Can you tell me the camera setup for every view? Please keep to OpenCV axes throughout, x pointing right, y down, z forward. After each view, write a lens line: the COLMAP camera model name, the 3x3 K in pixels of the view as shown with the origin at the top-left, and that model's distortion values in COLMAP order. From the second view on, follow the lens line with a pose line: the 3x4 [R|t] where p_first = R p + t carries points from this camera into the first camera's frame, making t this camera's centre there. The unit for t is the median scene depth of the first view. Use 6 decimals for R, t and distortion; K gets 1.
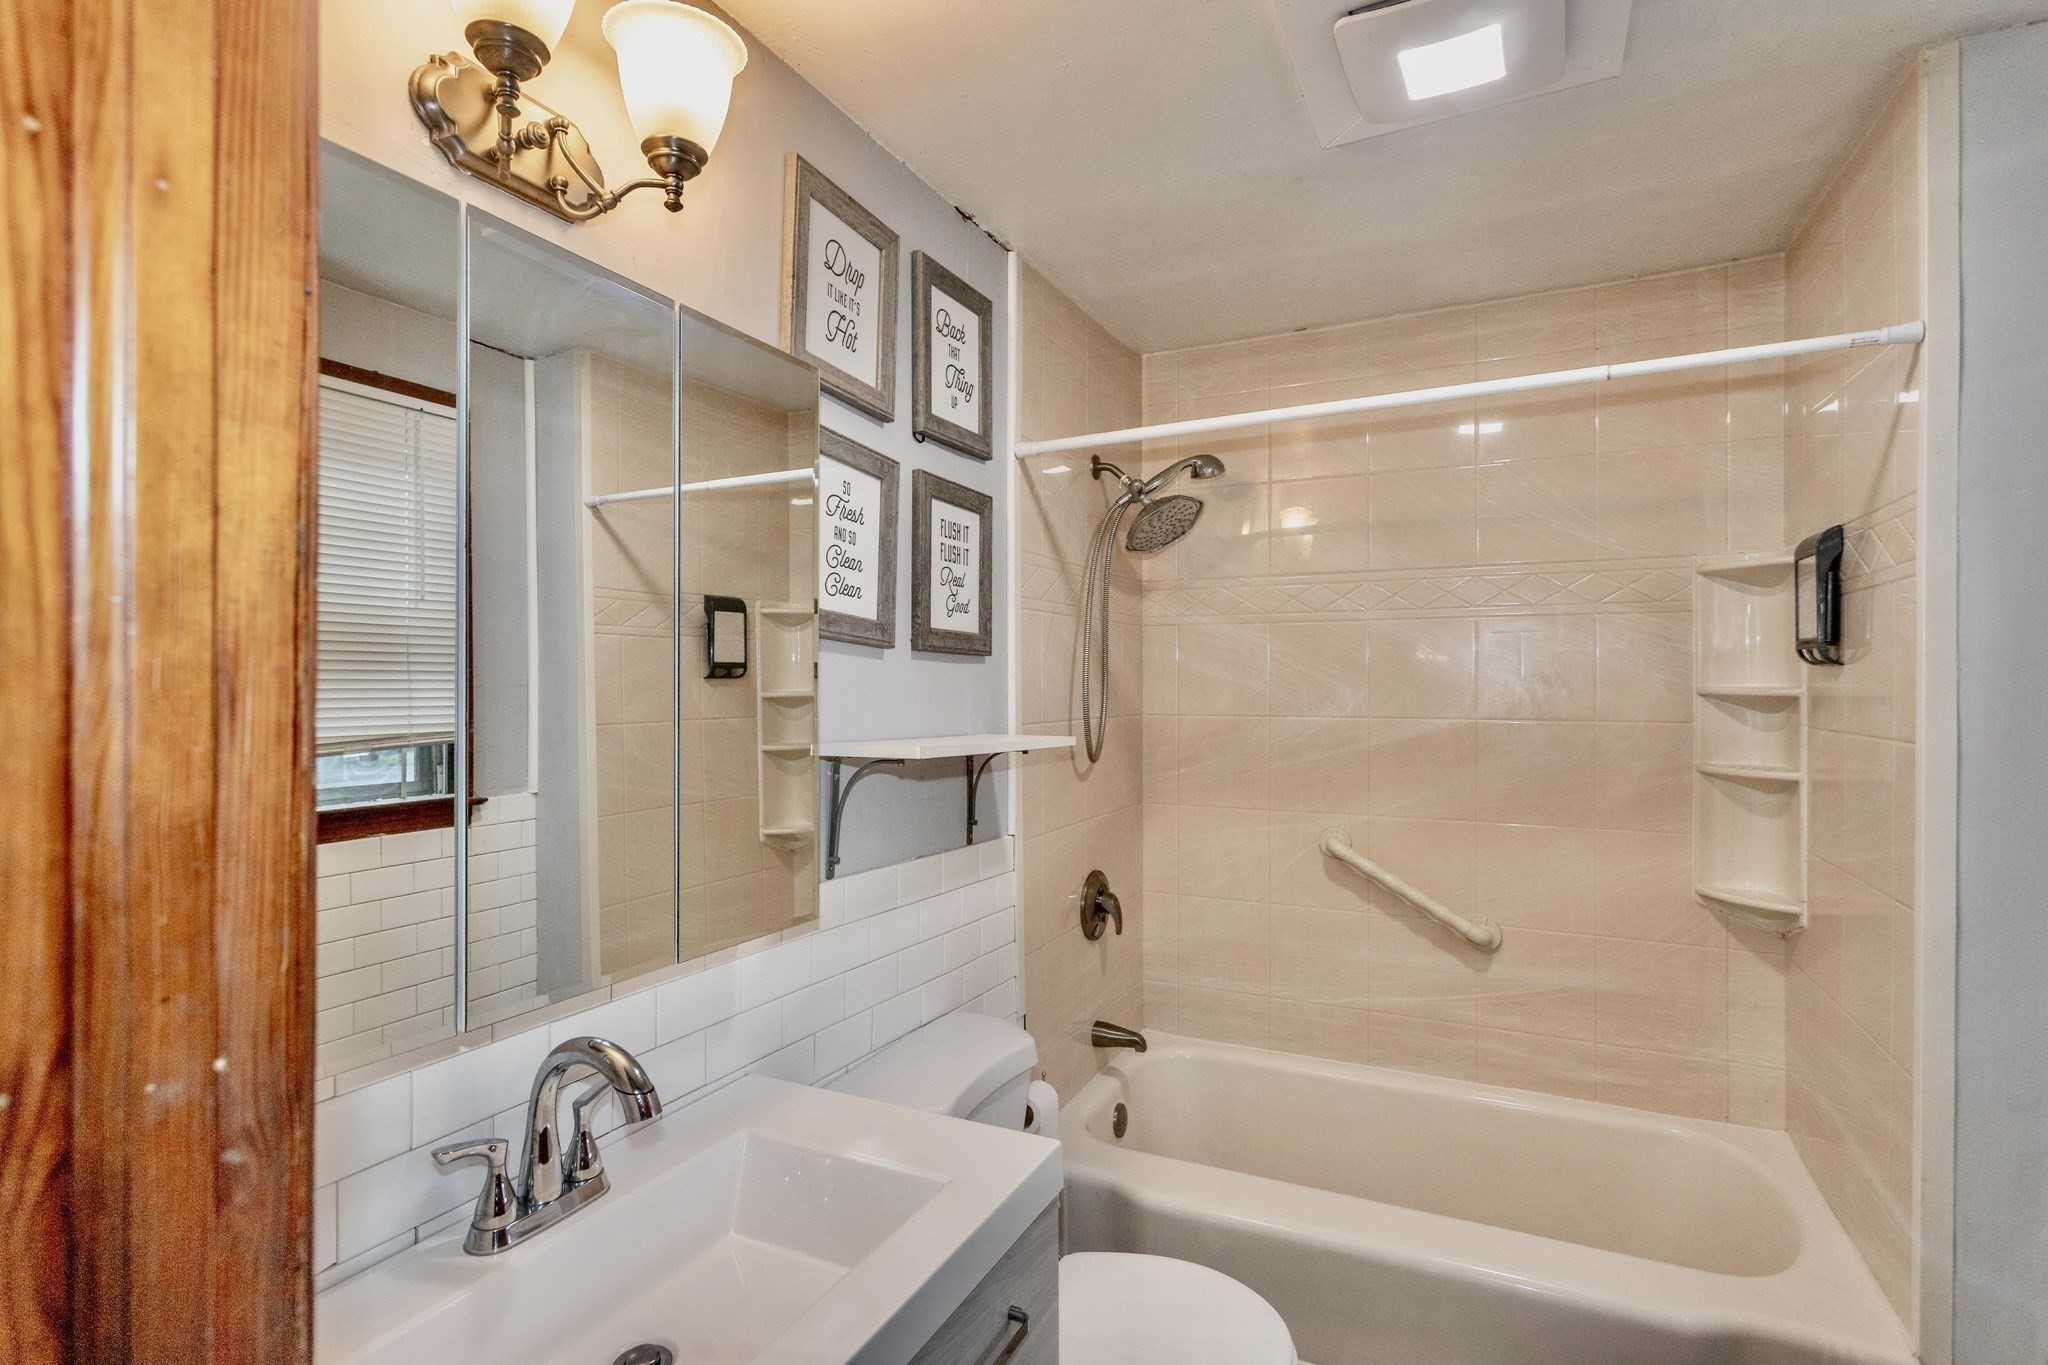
lens RADIAL K [[999.6, 0, 1024.0], [0, 999.6, 682.5], [0, 0, 1]] dist [0.000001, 0.000116]
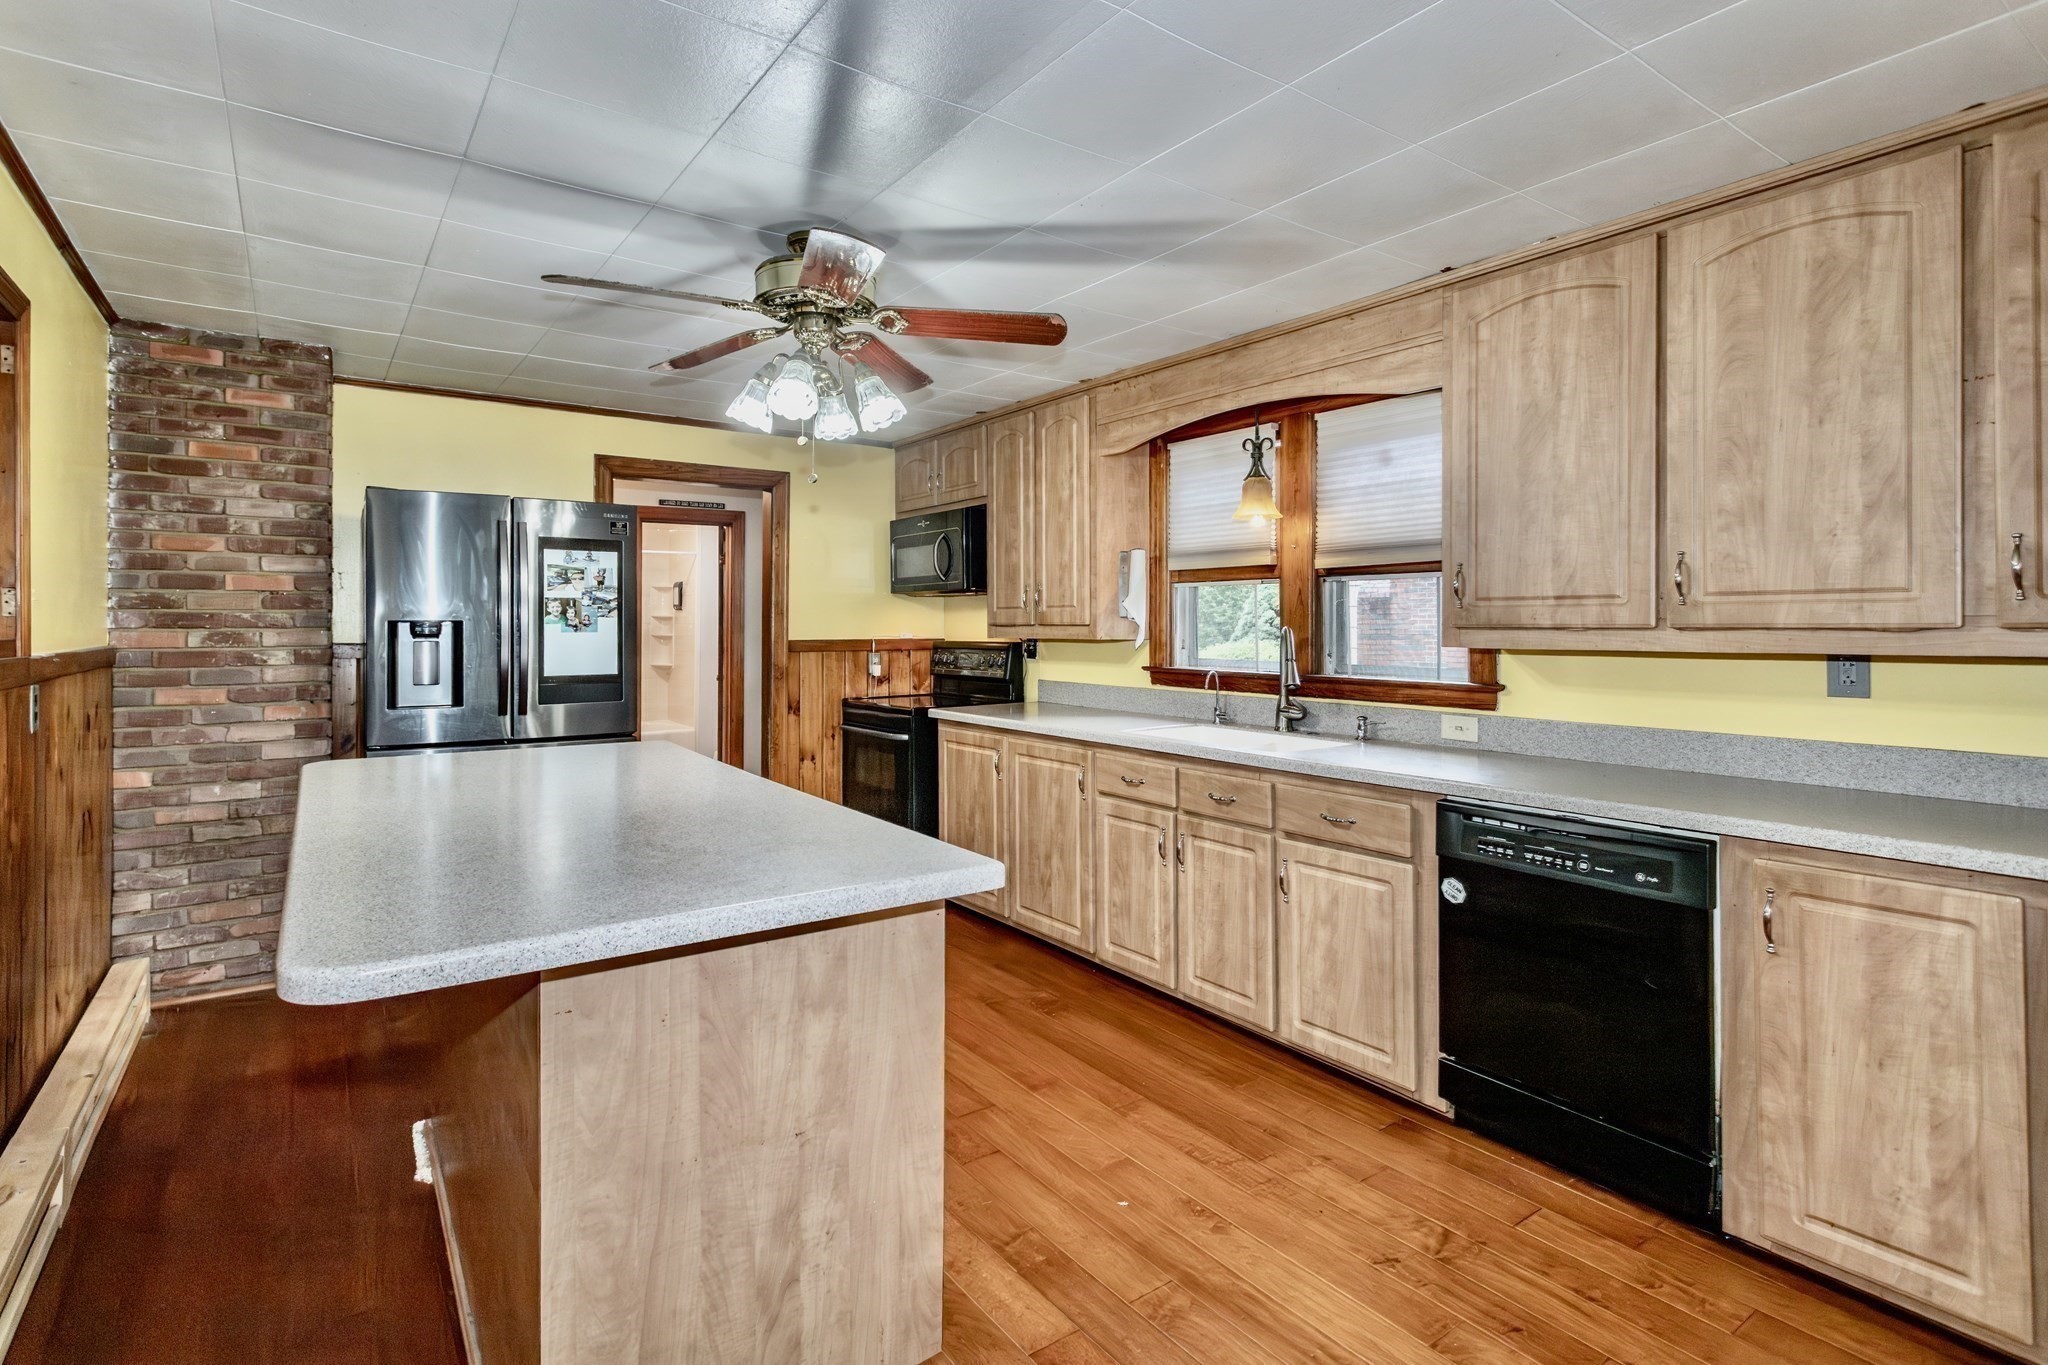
lens RADIAL K [[1003.4, 0, 994.1], [0, 1003.4, 617.0], [0, 0, 1]] dist [-0.001252, 0.000393]
pose [[0.486528, 0.009004, 0.873619, -2.421665], [-0.002959, 0.999958, -0.008659, 0.048079], [-0.873660, 0.001628, 0.486534, -2.413929]]
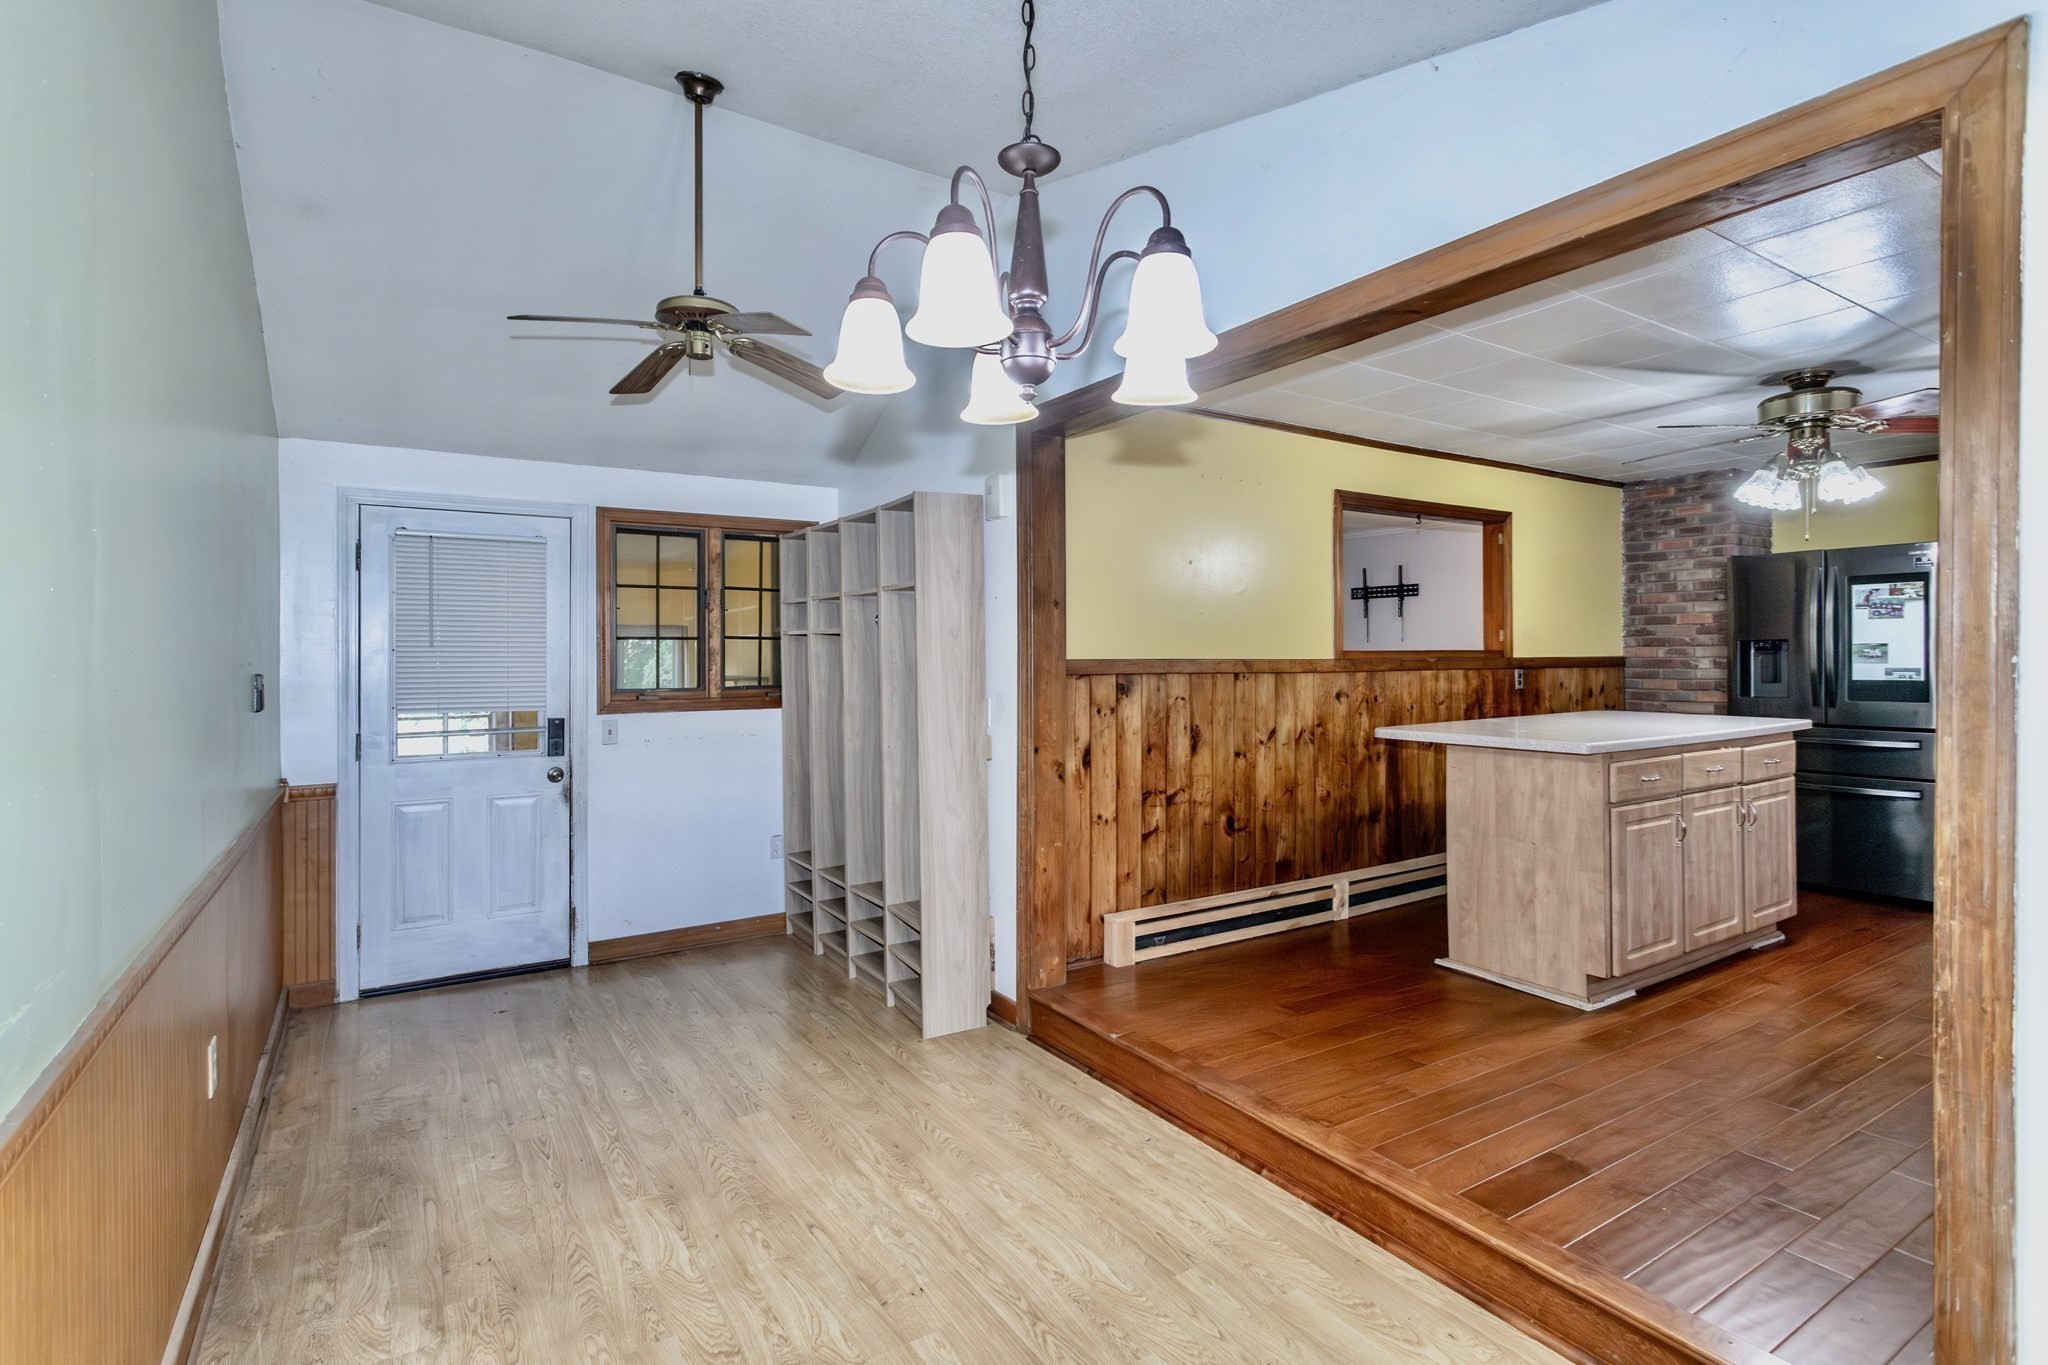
lens RADIAL K [[990.7, 0, 1027.8], [0, 990.7, 659.5], [0, 0, 1]] dist [0.000907, 0.001188]
pose [[0.860032, 0.000851, -0.510240, -1.728584], [0.002409, 0.999981, 0.005728, 0.073520], [0.510235, -0.006155, 0.860013, -3.920060]]
